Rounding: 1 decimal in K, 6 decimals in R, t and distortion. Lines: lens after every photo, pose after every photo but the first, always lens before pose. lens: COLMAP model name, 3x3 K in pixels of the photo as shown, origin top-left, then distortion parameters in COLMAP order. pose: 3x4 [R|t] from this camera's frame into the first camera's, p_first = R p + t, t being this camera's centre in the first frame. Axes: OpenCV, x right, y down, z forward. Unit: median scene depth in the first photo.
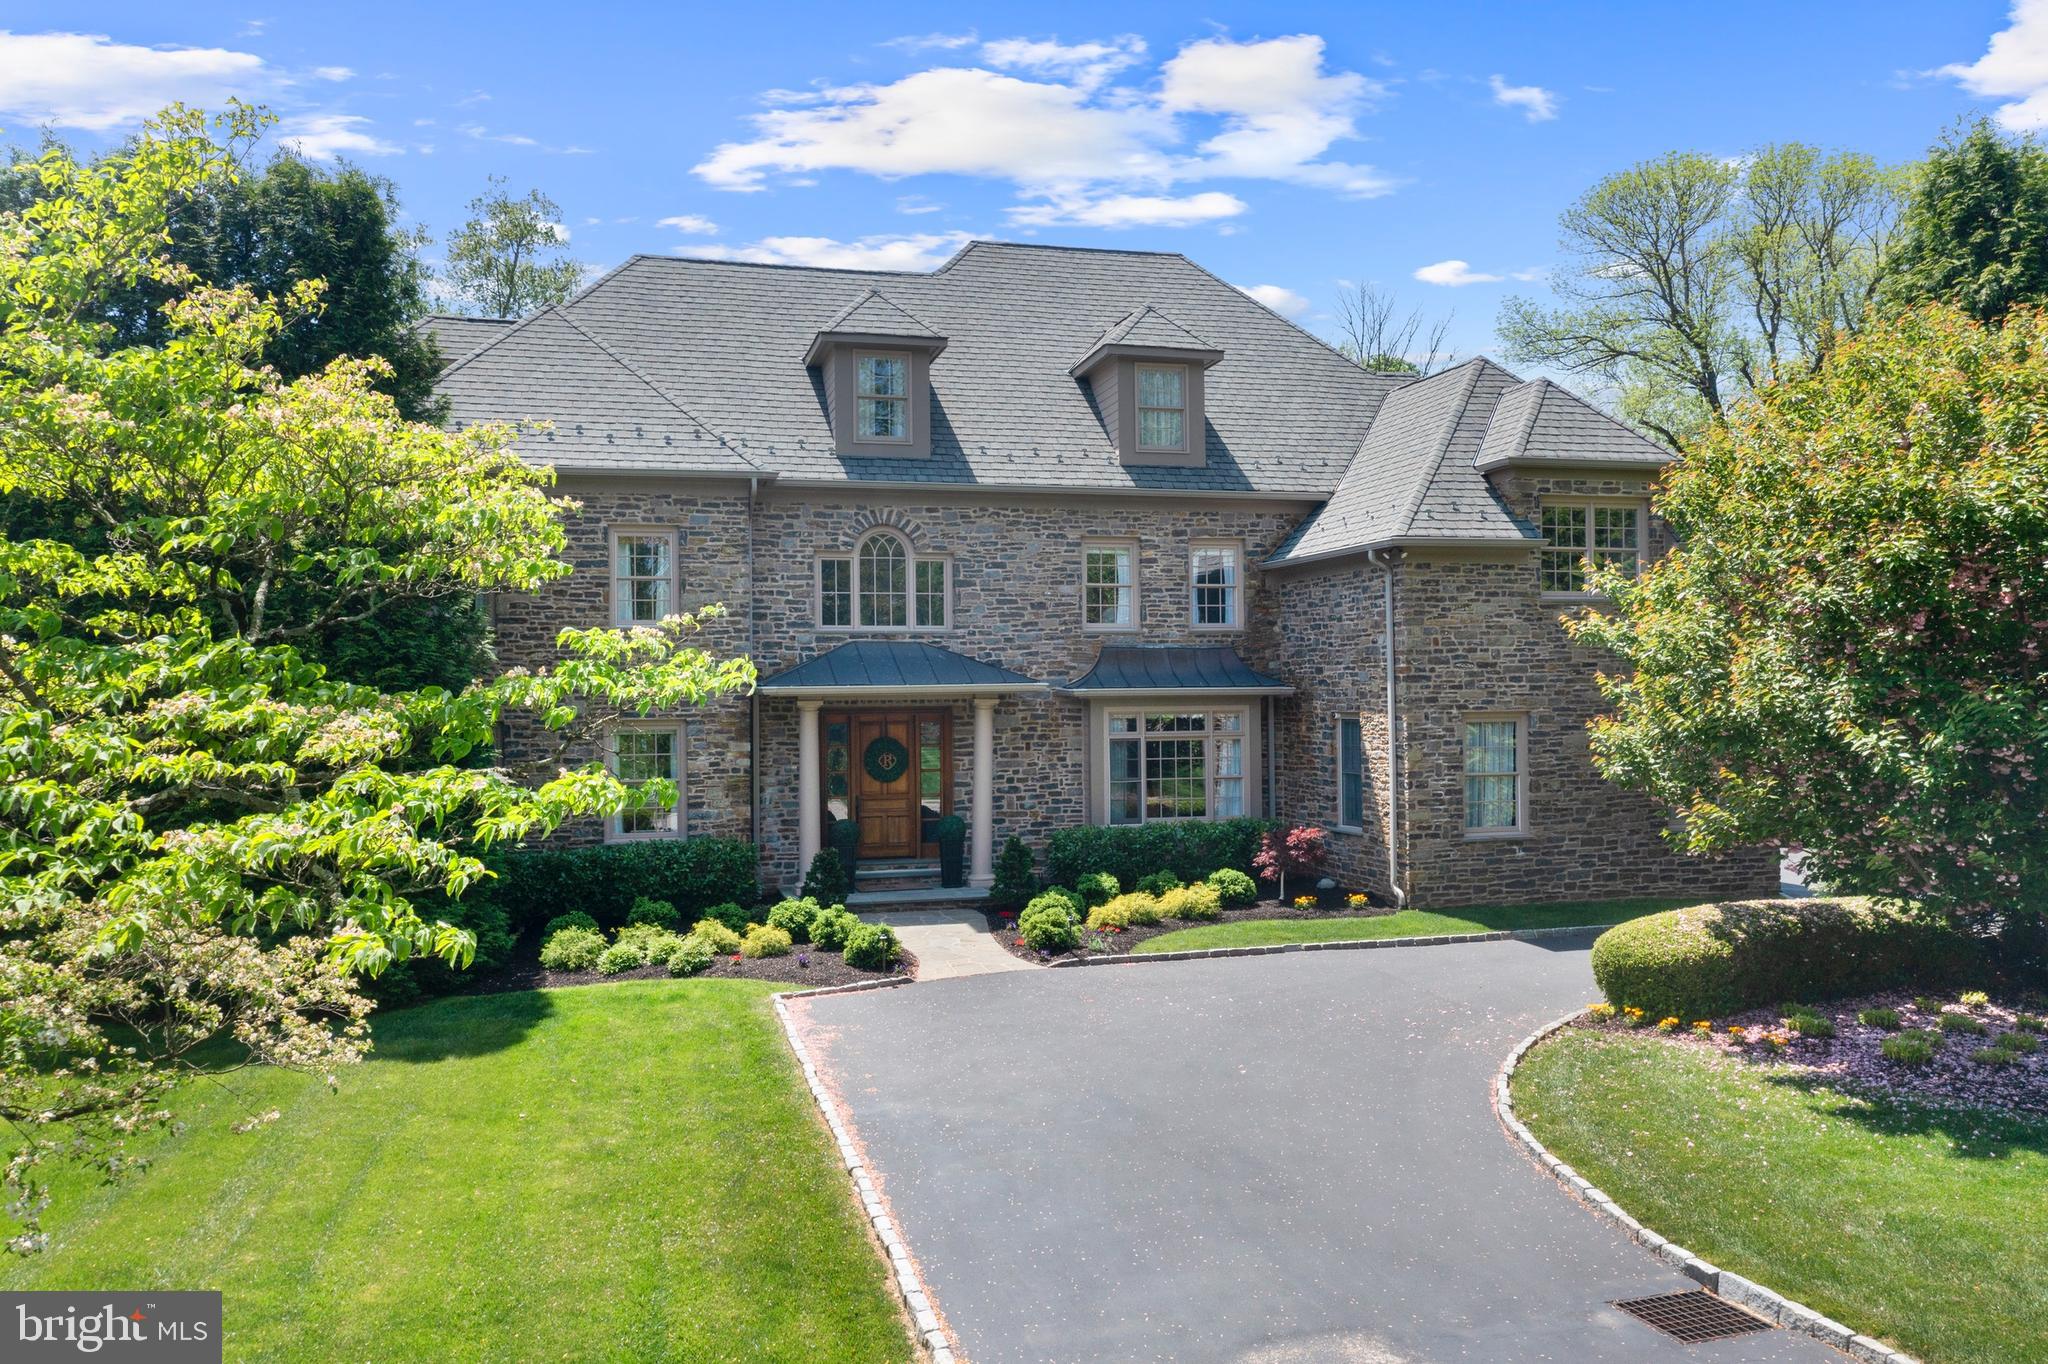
lens RADIAL K [[1617.9, 0, 1024.0], [0, 1617.9, 682.0], [0, 0, 1]] dist [0.005995, -0.001983]
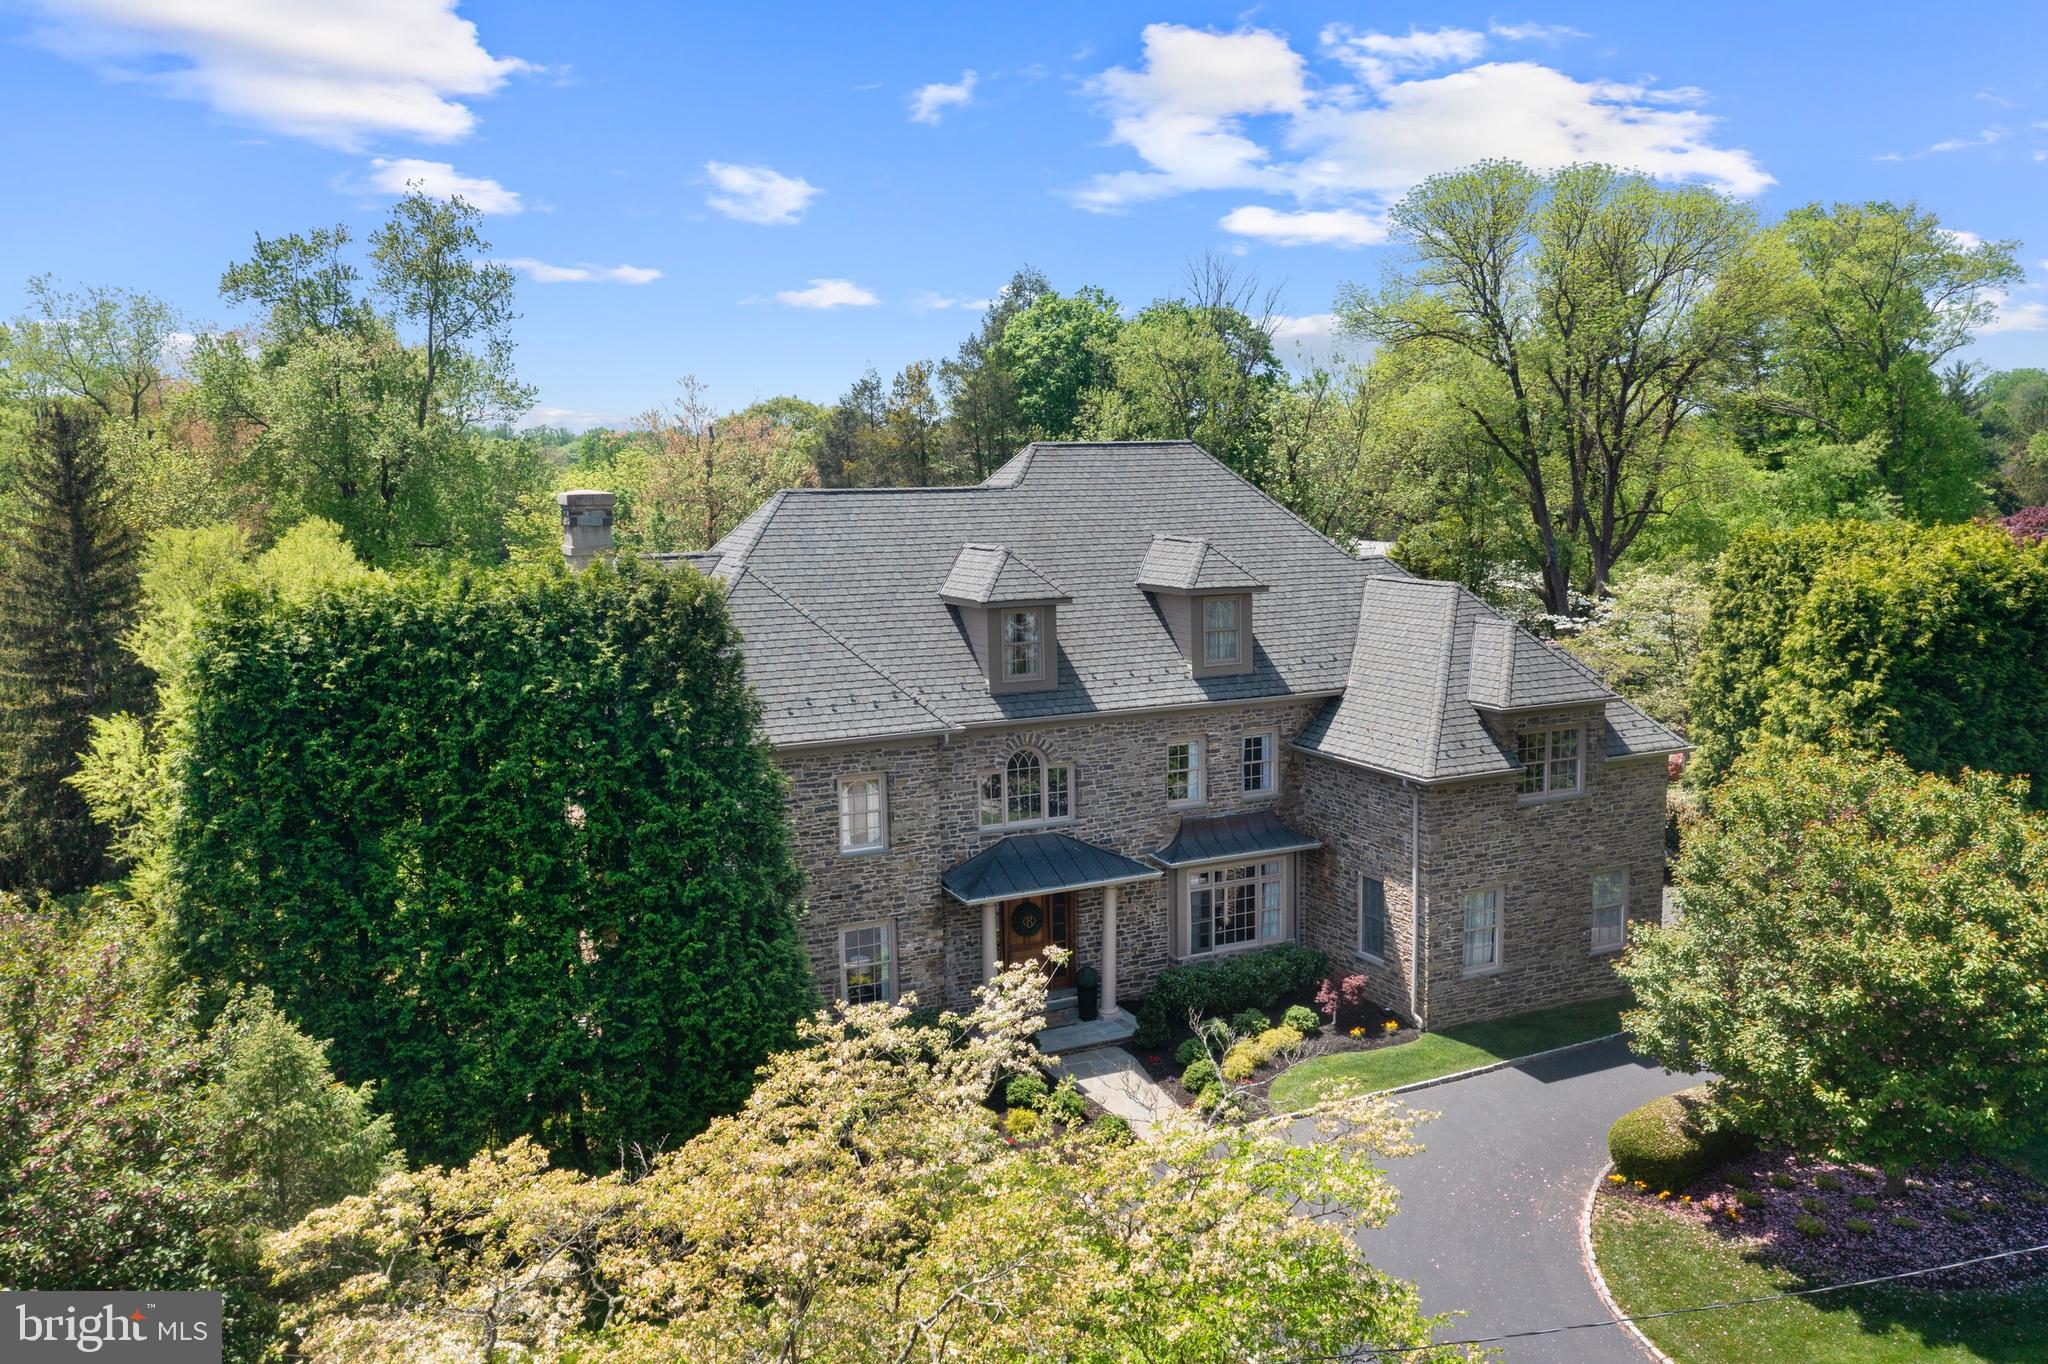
lens RADIAL K [[1634.9, 0, 1024.0], [0, 1634.9, 682.0], [0, 0, 1]] dist [0.015273, 0.003229]
pose [[0.984465, -0.033139, 0.172427, -0.334047], [0.007440, 0.989018, 0.147605, -0.363852], [-0.175425, -0.144029, 0.973900, -0.276656]]
